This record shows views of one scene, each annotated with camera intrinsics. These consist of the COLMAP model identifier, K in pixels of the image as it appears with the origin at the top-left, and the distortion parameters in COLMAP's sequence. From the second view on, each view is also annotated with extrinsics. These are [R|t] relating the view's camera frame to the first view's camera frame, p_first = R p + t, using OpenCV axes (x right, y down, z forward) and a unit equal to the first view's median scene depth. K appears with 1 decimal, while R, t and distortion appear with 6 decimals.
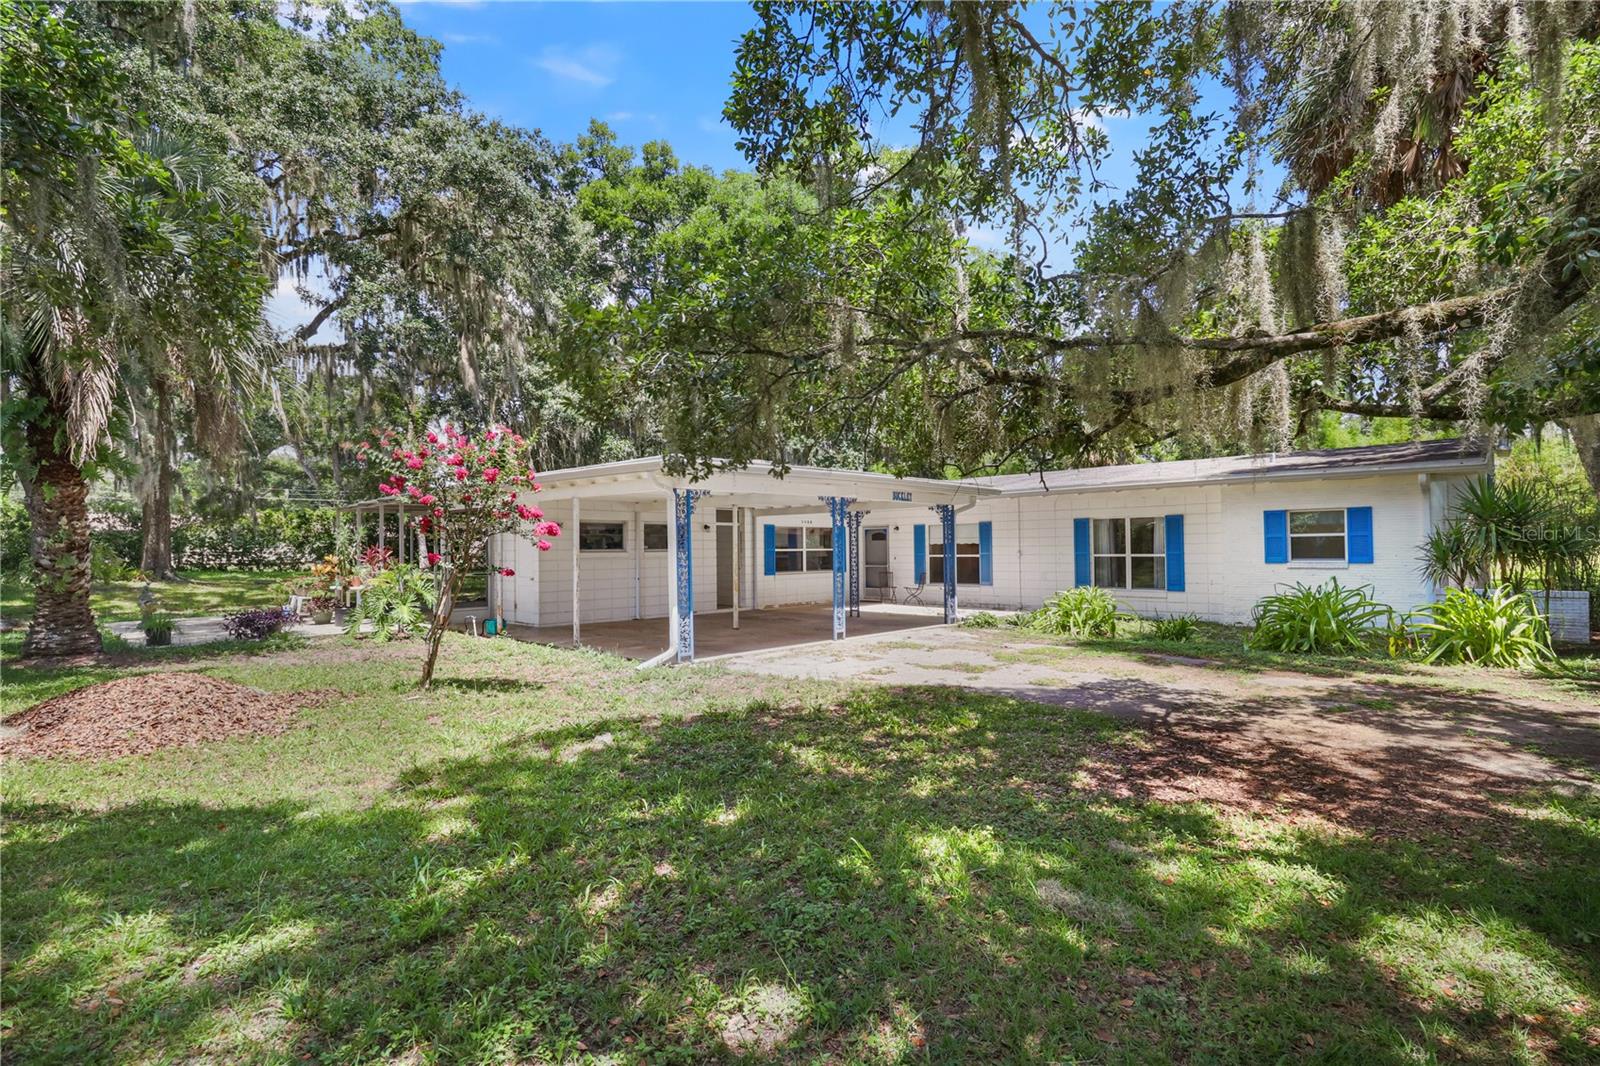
lens RADIAL K [[765.2, 0, 803.4], [0, 765.2, 528.1], [0, 0, 1]] dist [0.001792, -0.000283]
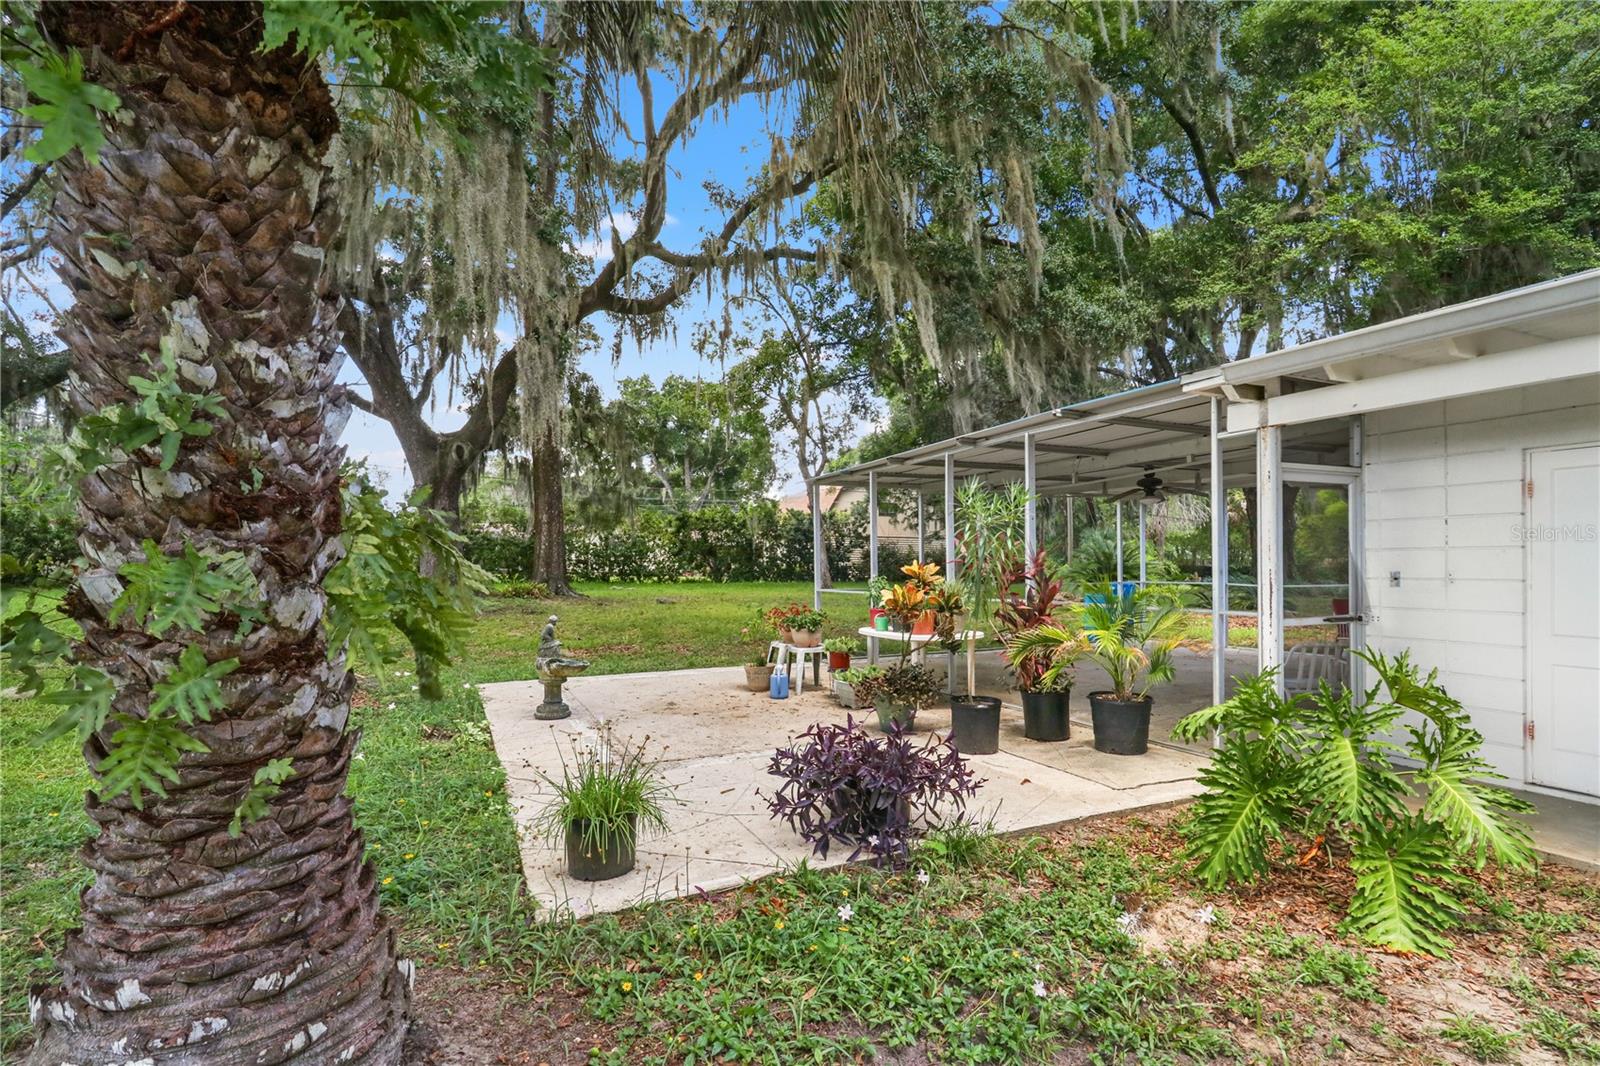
lens RADIAL K [[765.2, 0, 798.6], [0, 765.2, 544.4], [0, 0, 1]] dist [0.001792, -0.000283]
pose [[0.930856, -0.007456, -0.365309, -0.436327], [0.010343, 0.999929, 0.005947, 0.019746], [0.365239, -0.009314, 0.930867, 0.497192]]
